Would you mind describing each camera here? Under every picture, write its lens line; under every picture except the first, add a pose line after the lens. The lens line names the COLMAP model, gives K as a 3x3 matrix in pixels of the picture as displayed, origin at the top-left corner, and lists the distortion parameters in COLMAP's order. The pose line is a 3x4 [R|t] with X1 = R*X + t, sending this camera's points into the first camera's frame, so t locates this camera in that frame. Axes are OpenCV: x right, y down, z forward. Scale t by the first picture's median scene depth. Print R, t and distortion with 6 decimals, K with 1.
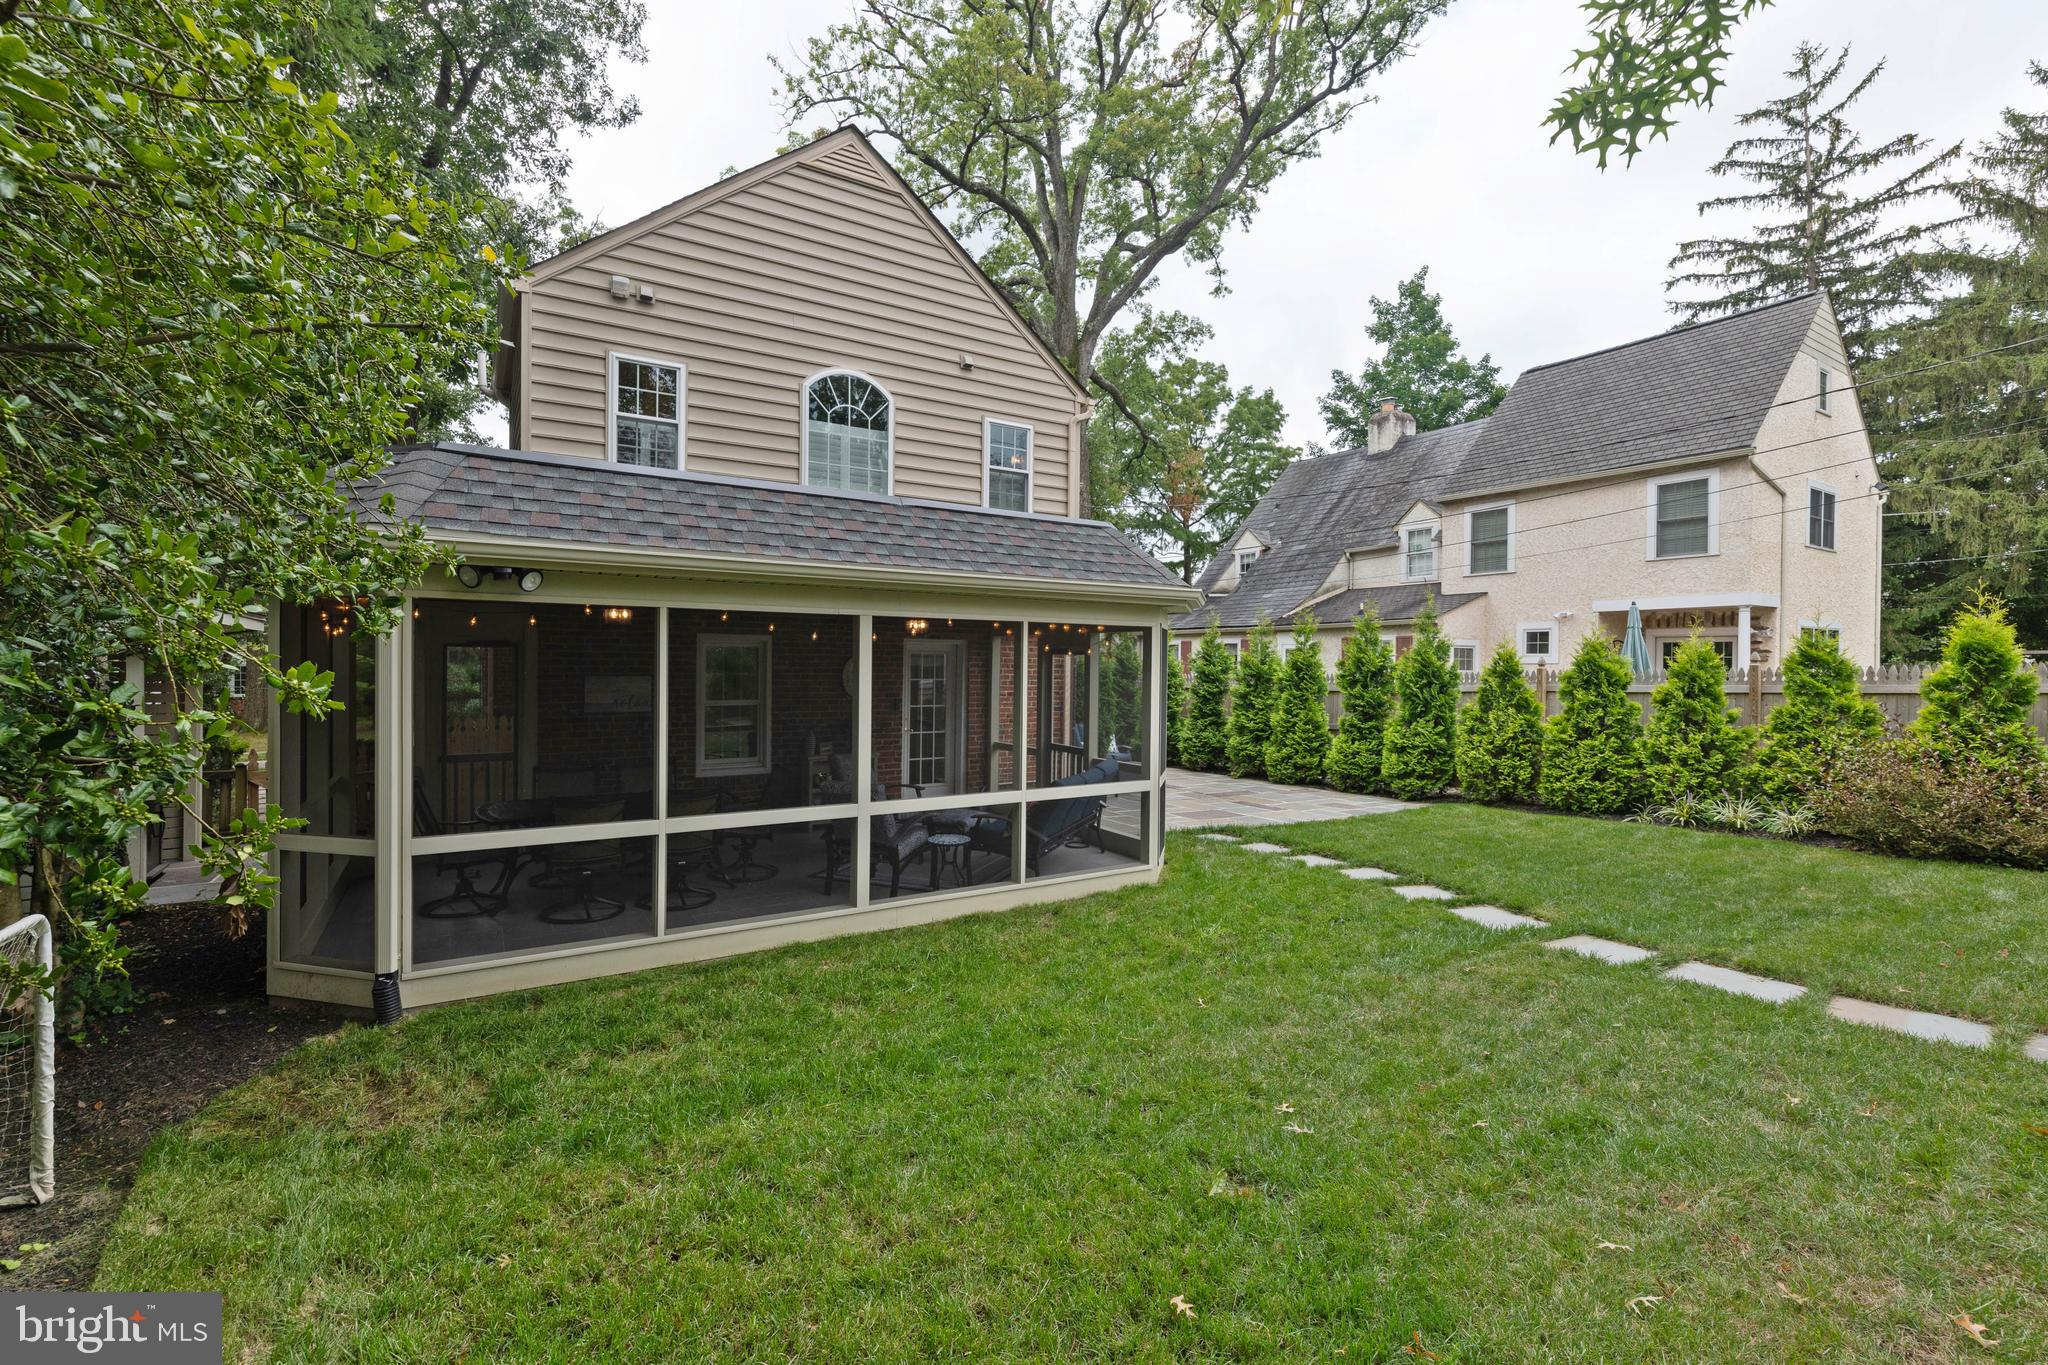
lens RADIAL K [[888.5, 0, 1036.1], [0, 888.5, 667.6], [0, 0, 1]] dist [-0.002713, 0.001435]
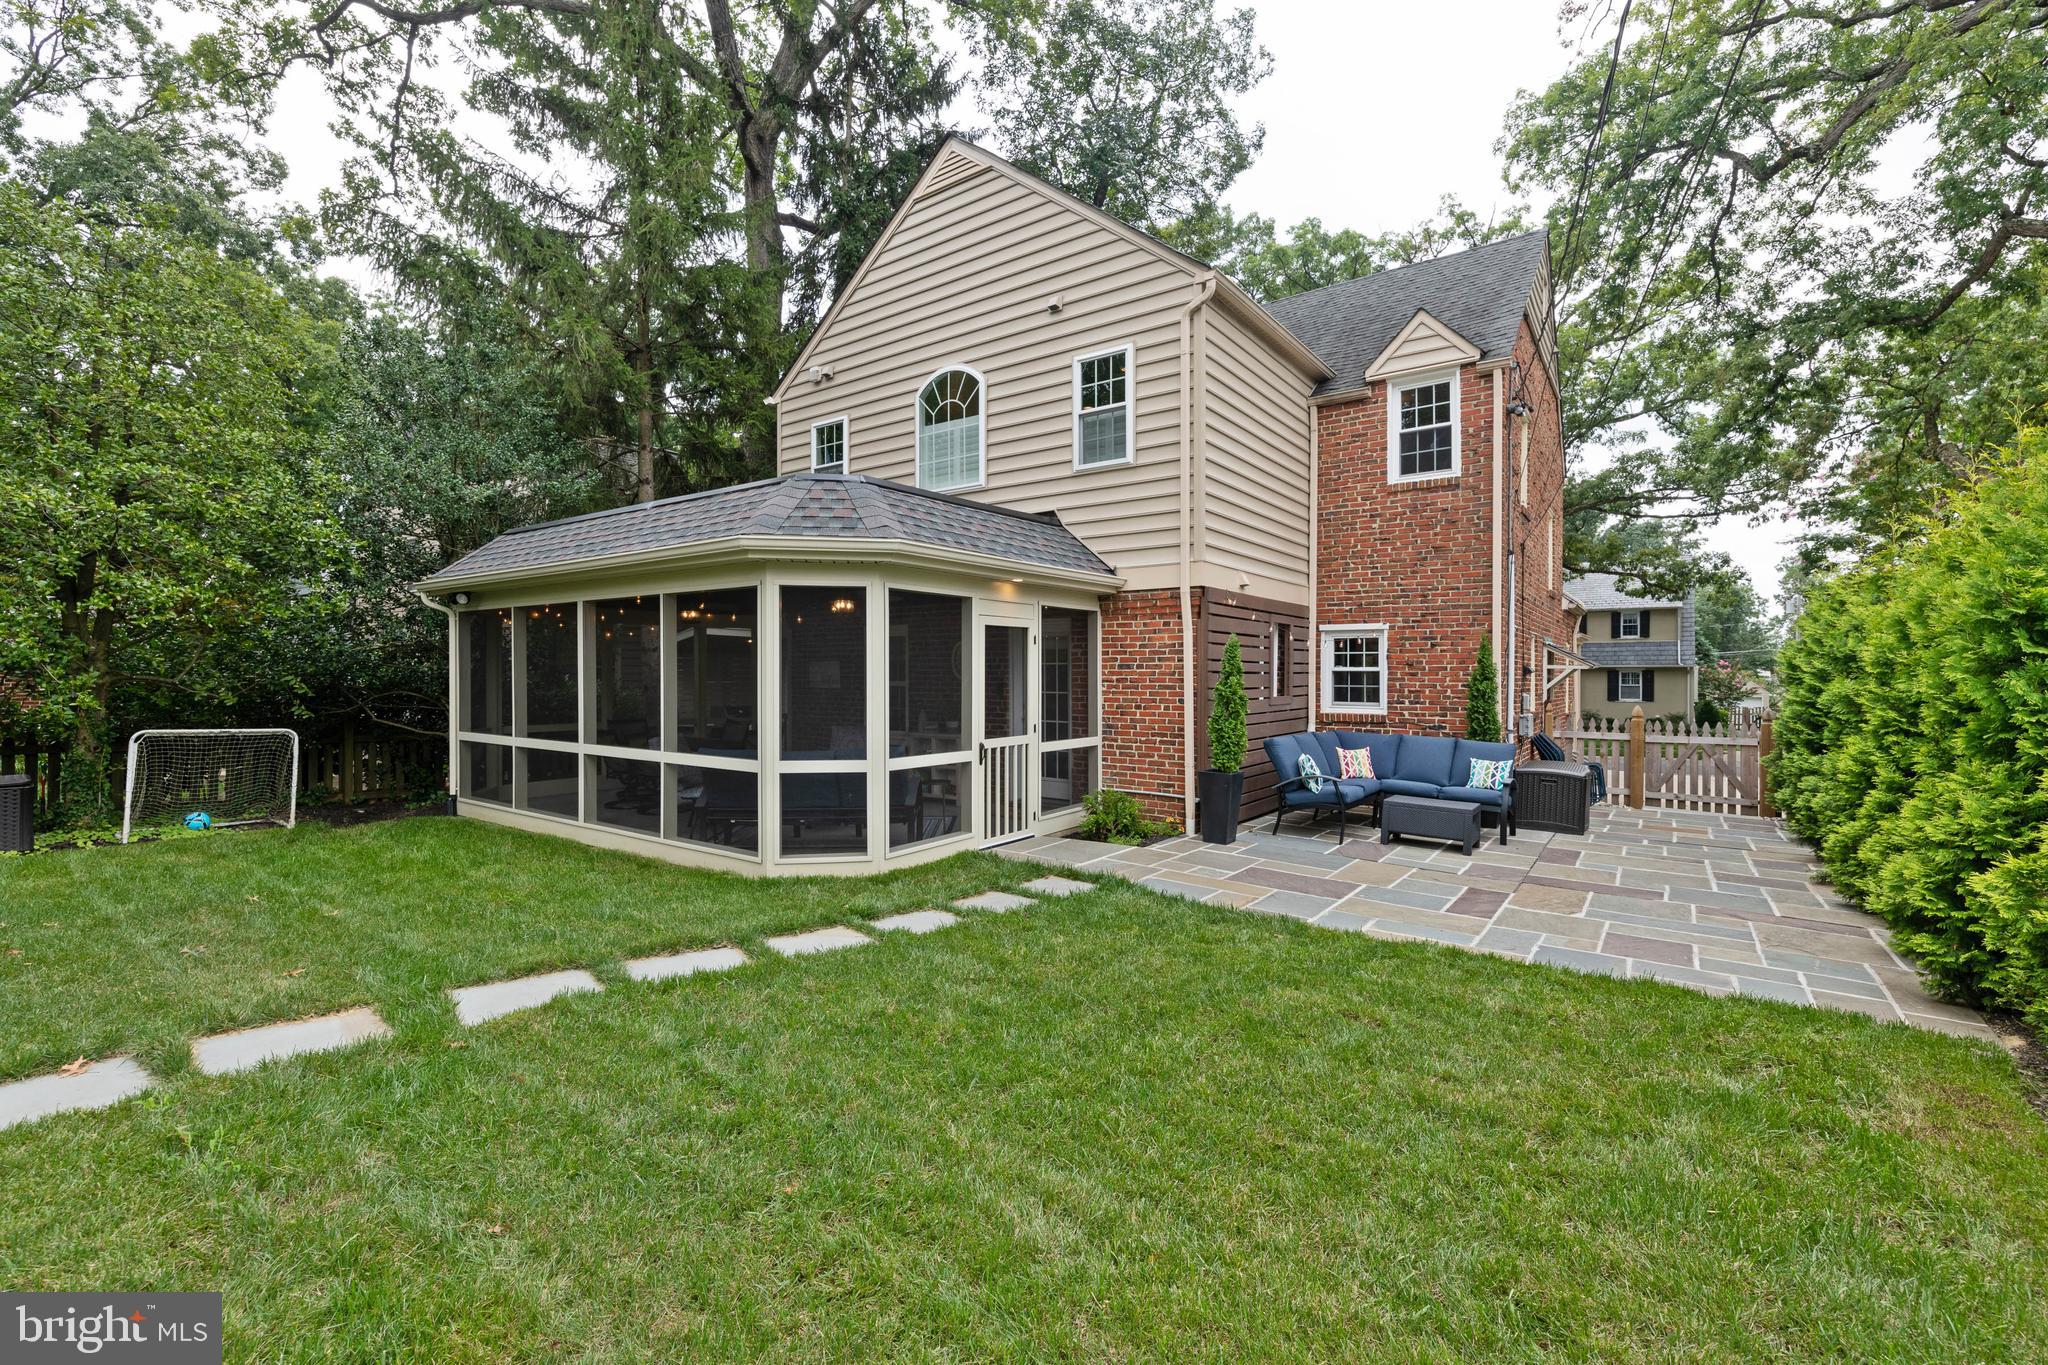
lens RADIAL K [[888.5, 0, 1037.3], [0, 888.5, 689.0], [0, 0, 1]] dist [-0.002713, 0.001435]
pose [[0.372991, -0.000784, -0.927835, 0.622685], [0.000093, 1.000000, -0.000807, 0.036133], [0.927835, 0.000215, 0.372990, 0.546629]]
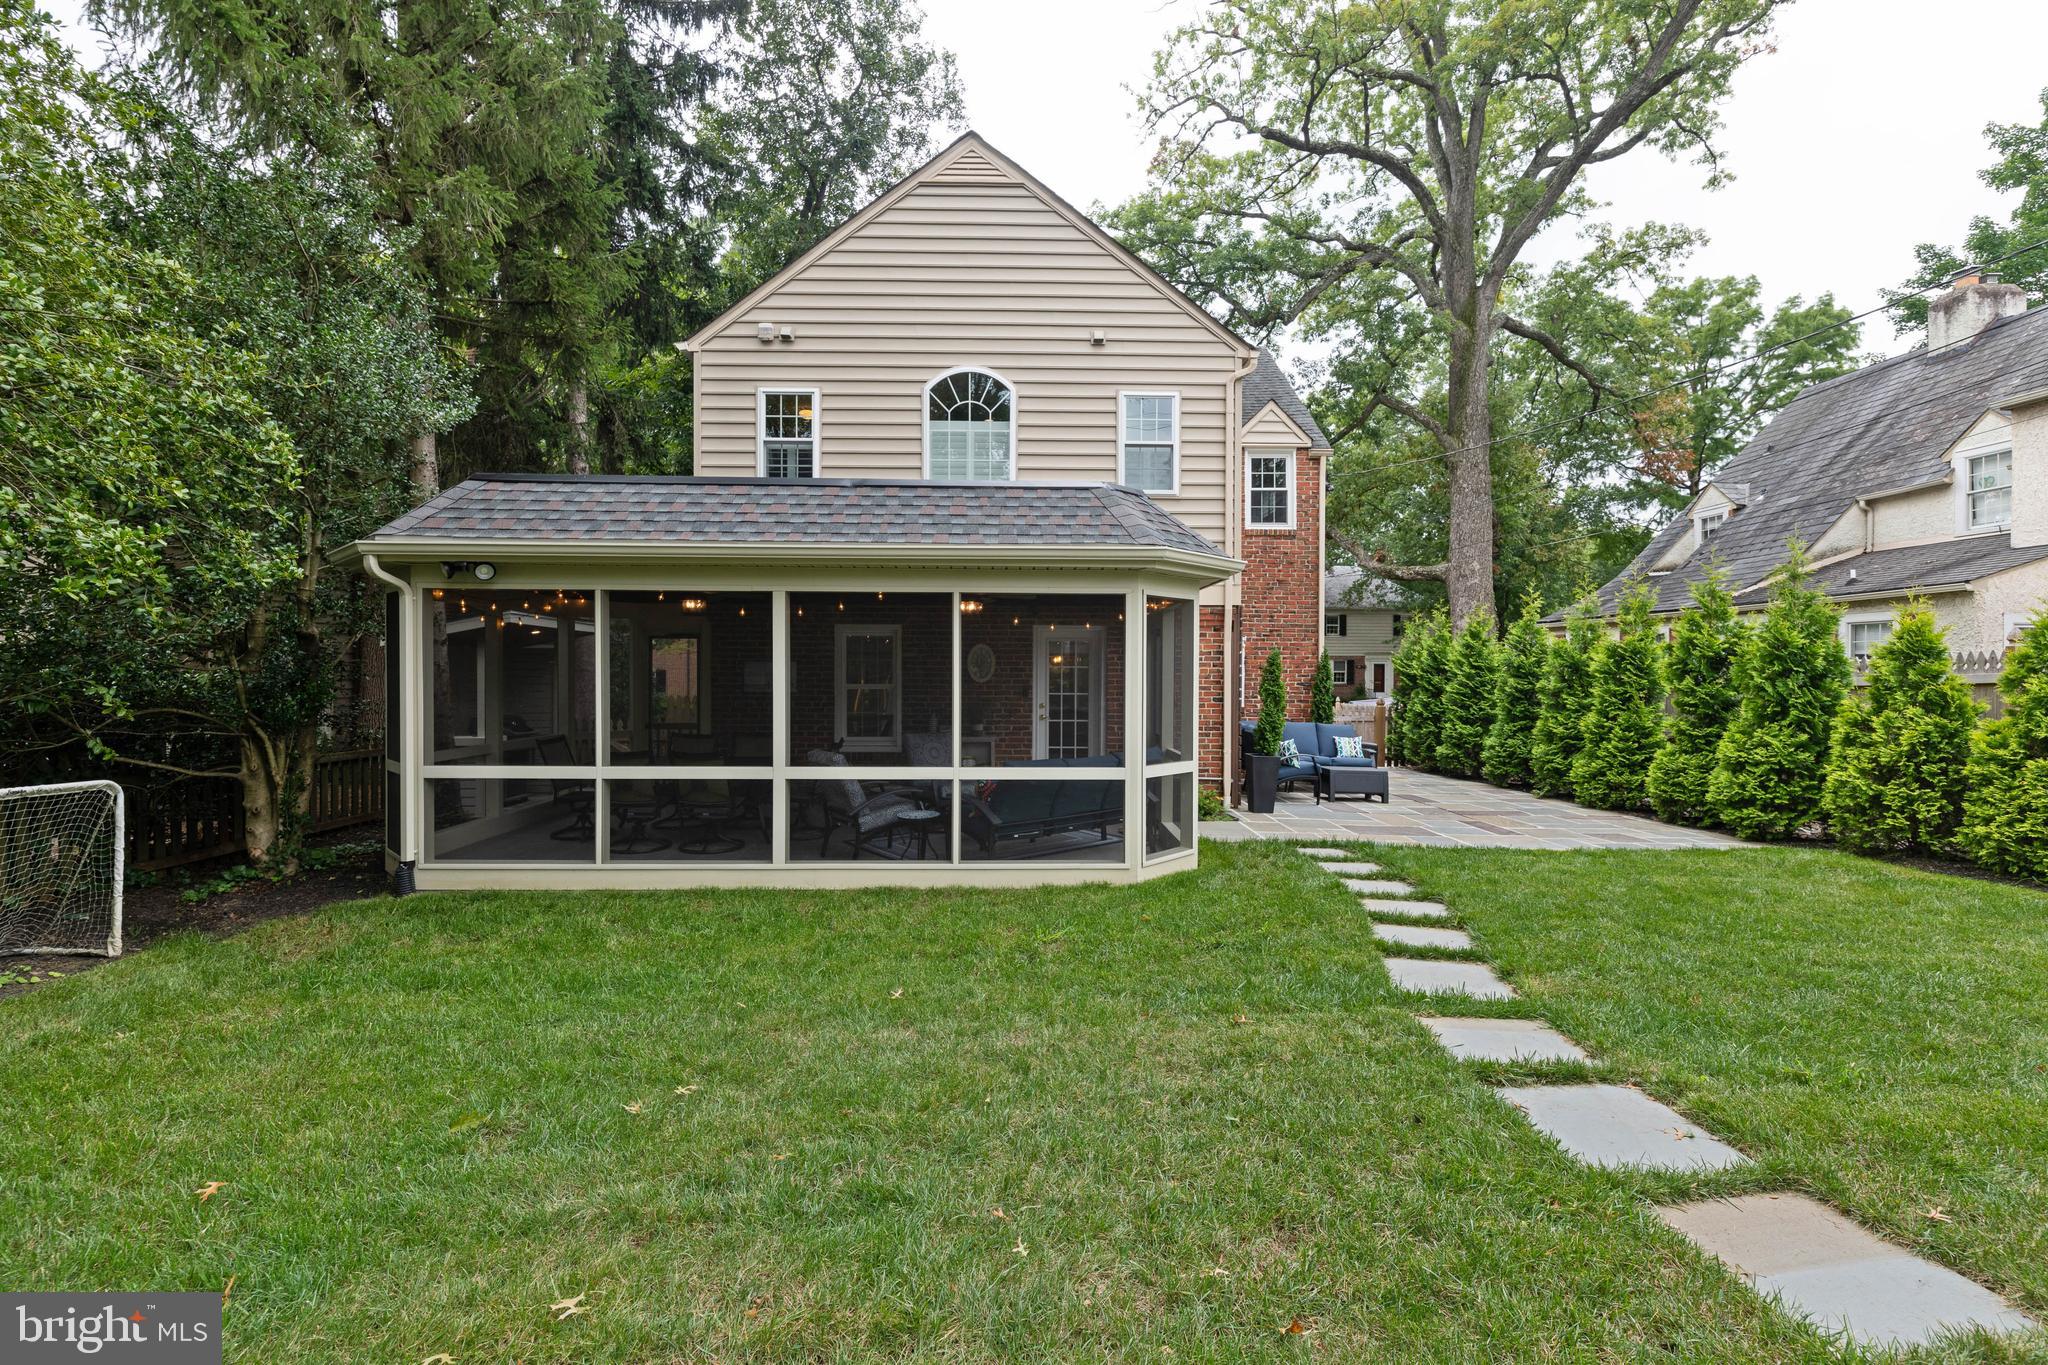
lens RADIAL K [[888.5, 0, 1026.3], [0, 888.5, 671.2], [0, 0, 1]] dist [-0.002713, 0.001435]
pose [[0.857247, -0.005750, -0.514873, 0.293694], [0.001443, 0.999961, -0.008766, 0.022756], [0.514903, 0.006772, 0.857222, 0.114214]]
